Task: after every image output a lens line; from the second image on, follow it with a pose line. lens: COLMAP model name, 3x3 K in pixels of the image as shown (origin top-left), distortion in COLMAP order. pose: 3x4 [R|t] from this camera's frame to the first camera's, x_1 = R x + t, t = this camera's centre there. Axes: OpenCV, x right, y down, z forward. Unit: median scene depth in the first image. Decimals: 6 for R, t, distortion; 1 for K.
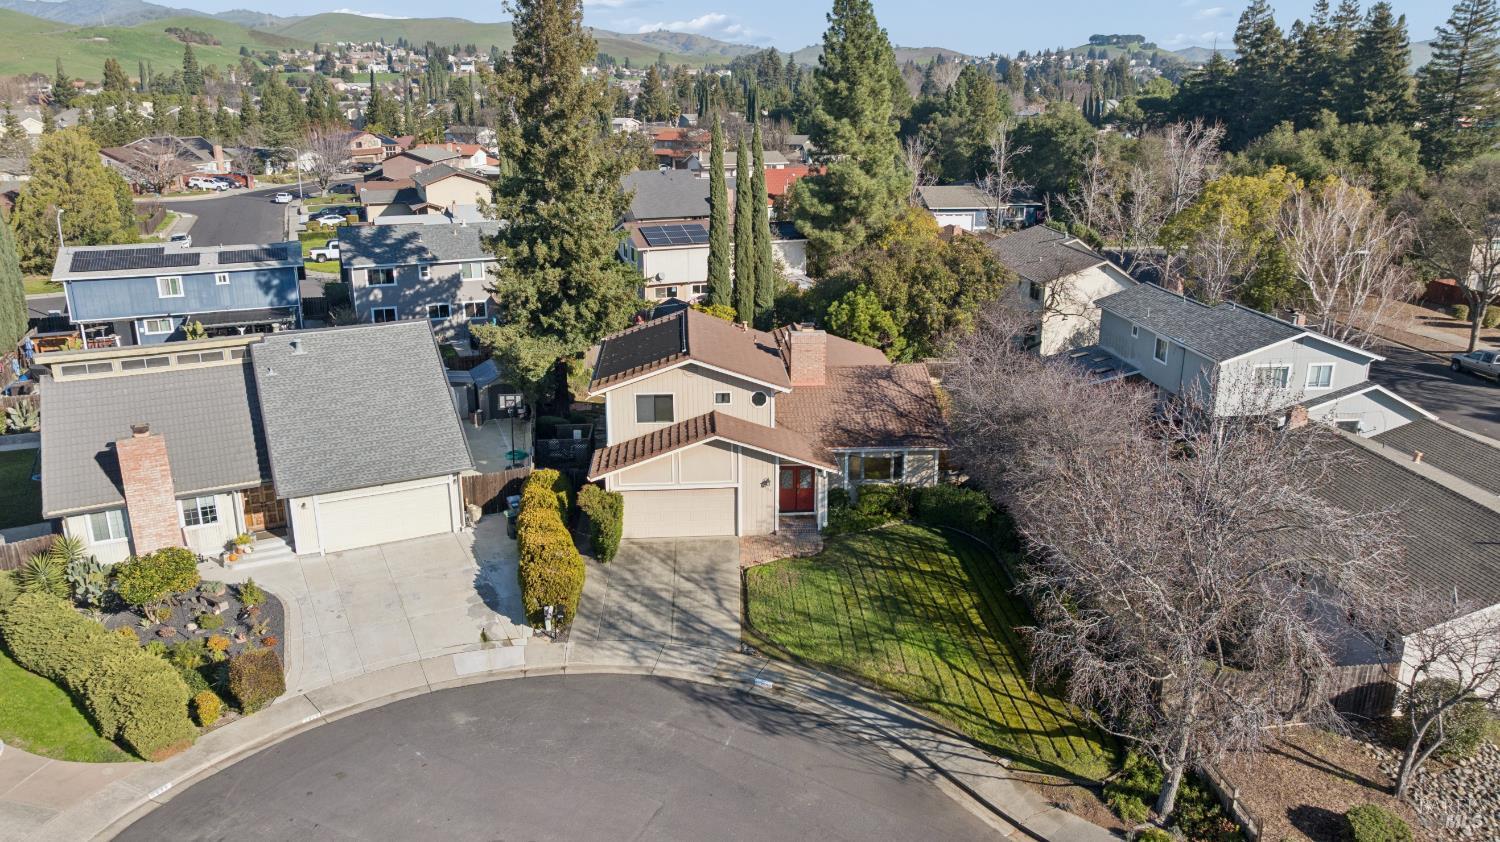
lens RADIAL K [[1095.3, 0, 750.0], [0, 1095.3, 421.0], [0, 0, 1]] dist [-0.014924, -0.002921]
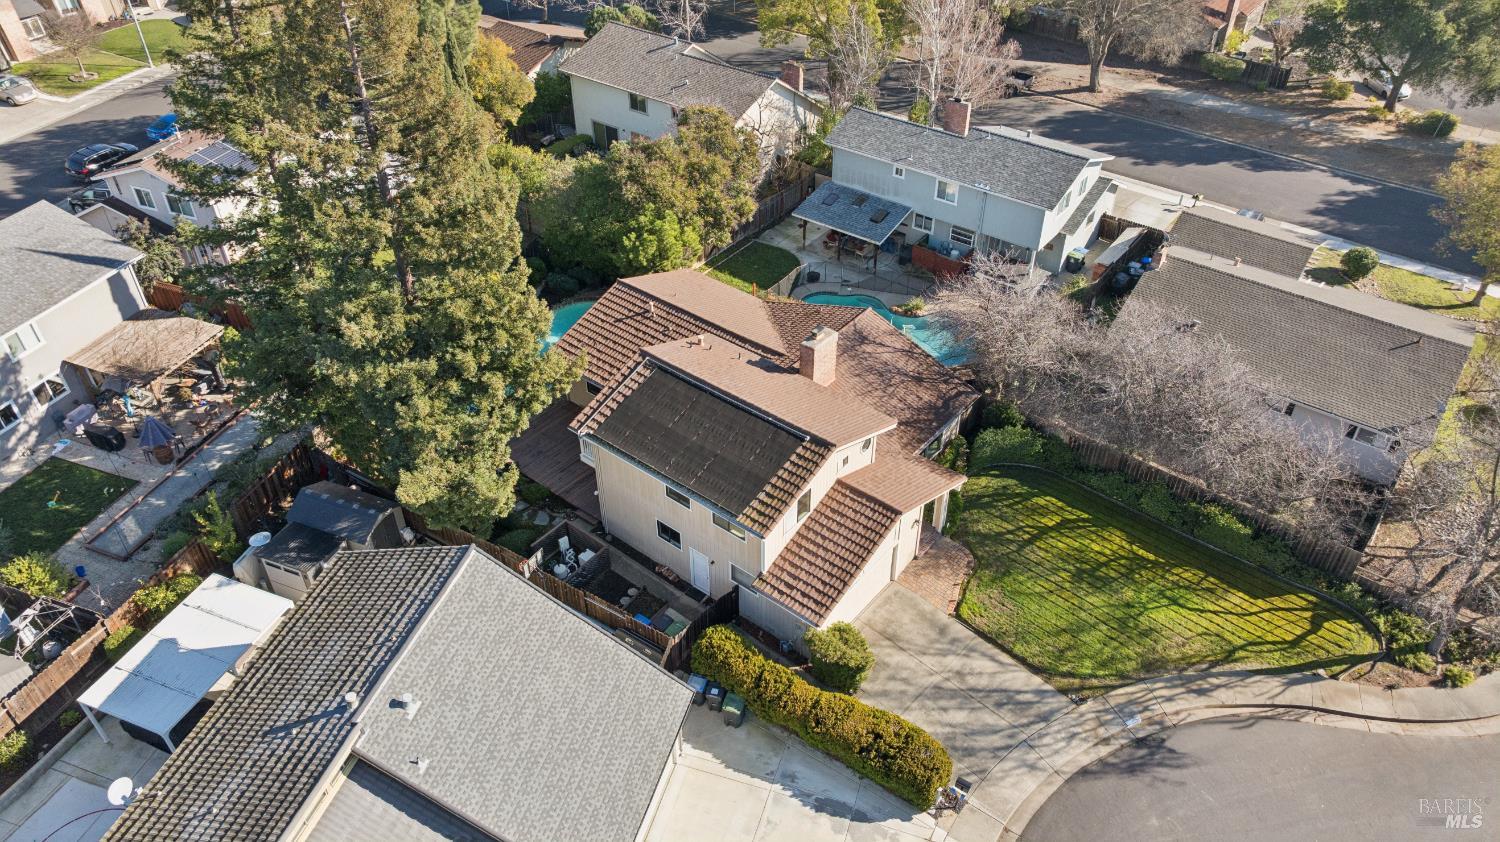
lens RADIAL K [[1084.2, 0, 750.0], [0, 1084.2, 421.0], [0, 0, 1]] dist [-0.007211, 0.000860]
pose [[0.673893, -0.454053, 0.582842, -0.574353], [0.210190, 0.874096, 0.437923, -0.449810], [-0.708300, -0.172606, 0.684484, 0.432217]]
